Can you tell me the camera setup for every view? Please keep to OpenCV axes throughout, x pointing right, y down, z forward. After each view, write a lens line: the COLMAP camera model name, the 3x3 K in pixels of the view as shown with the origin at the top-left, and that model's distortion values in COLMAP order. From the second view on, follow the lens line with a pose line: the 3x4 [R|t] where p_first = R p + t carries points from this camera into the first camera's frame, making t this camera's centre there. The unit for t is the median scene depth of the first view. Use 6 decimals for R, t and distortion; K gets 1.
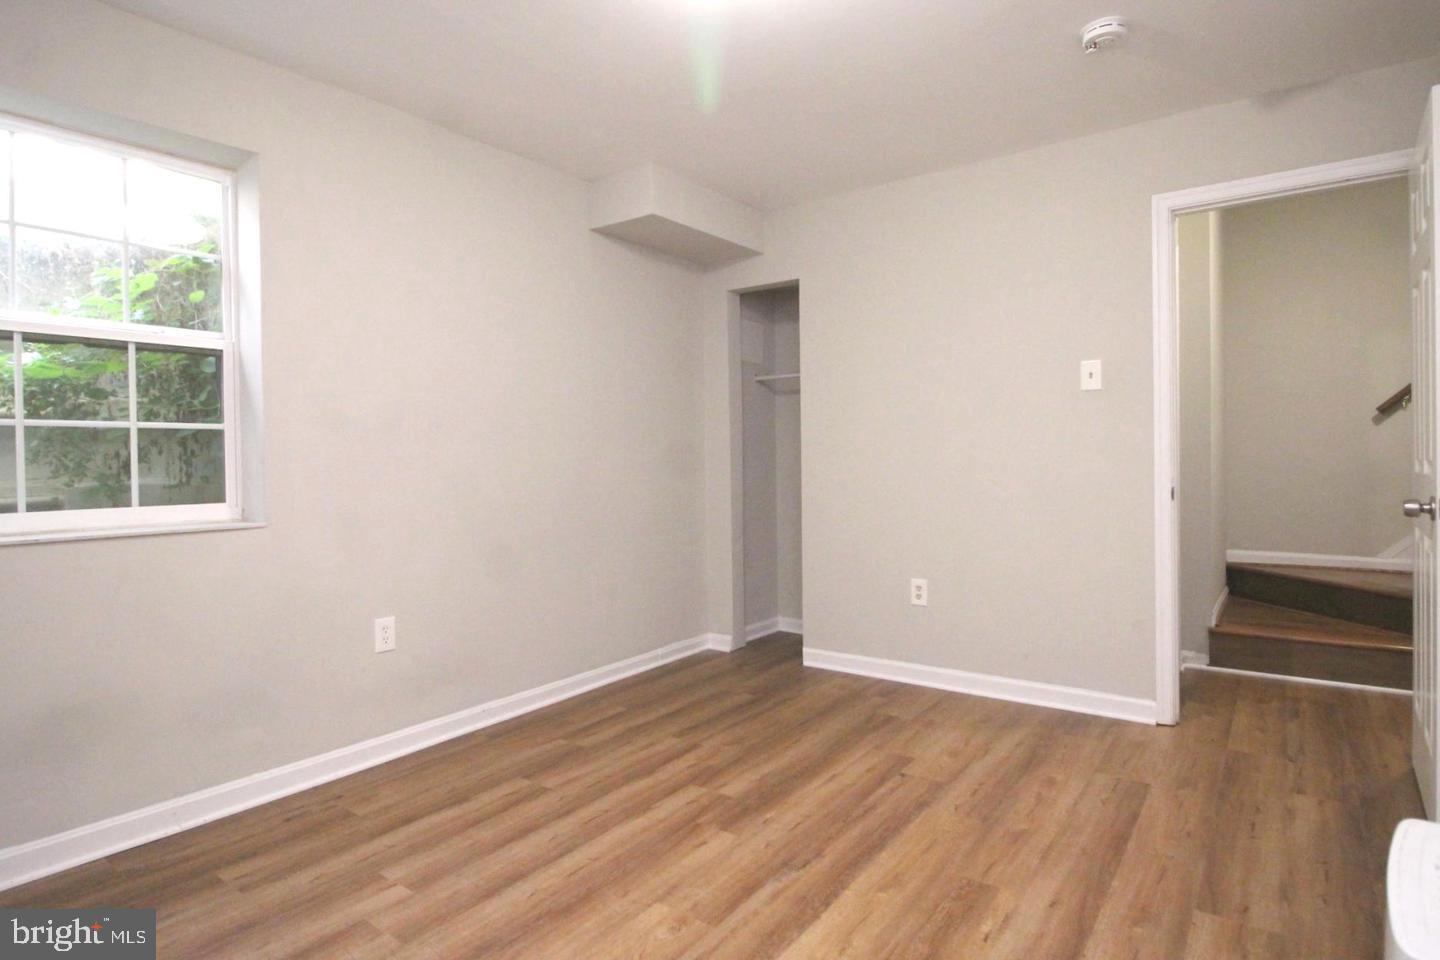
lens RADIAL K [[782.3, 0, 720.0], [0, 782.3, 480.0], [0, 0, 1]] dist [-0.000500, -0.000427]
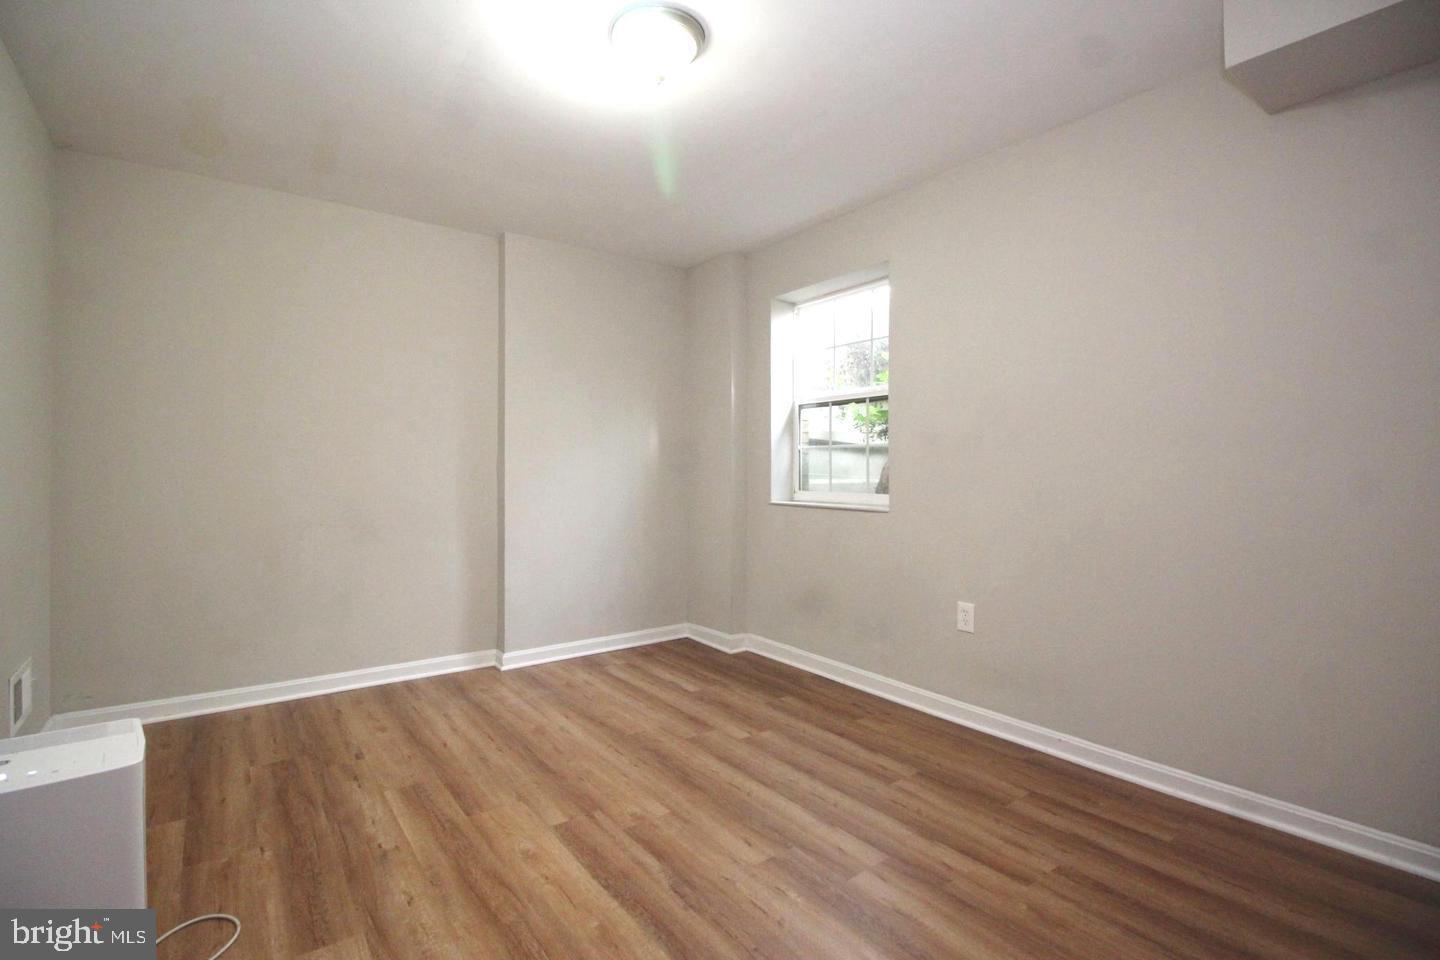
lens RADIAL K [[665.3, 0, 699.1], [0, 665.3, 465.2], [0, 0, 1]] dist [-0.012146, -0.000883]
pose [[-0.309629, 0.008334, -0.950821, 0.770143], [-0.023999, 0.999575, 0.016576, -0.043108], [0.950555, 0.027951, -0.309297, 1.115993]]
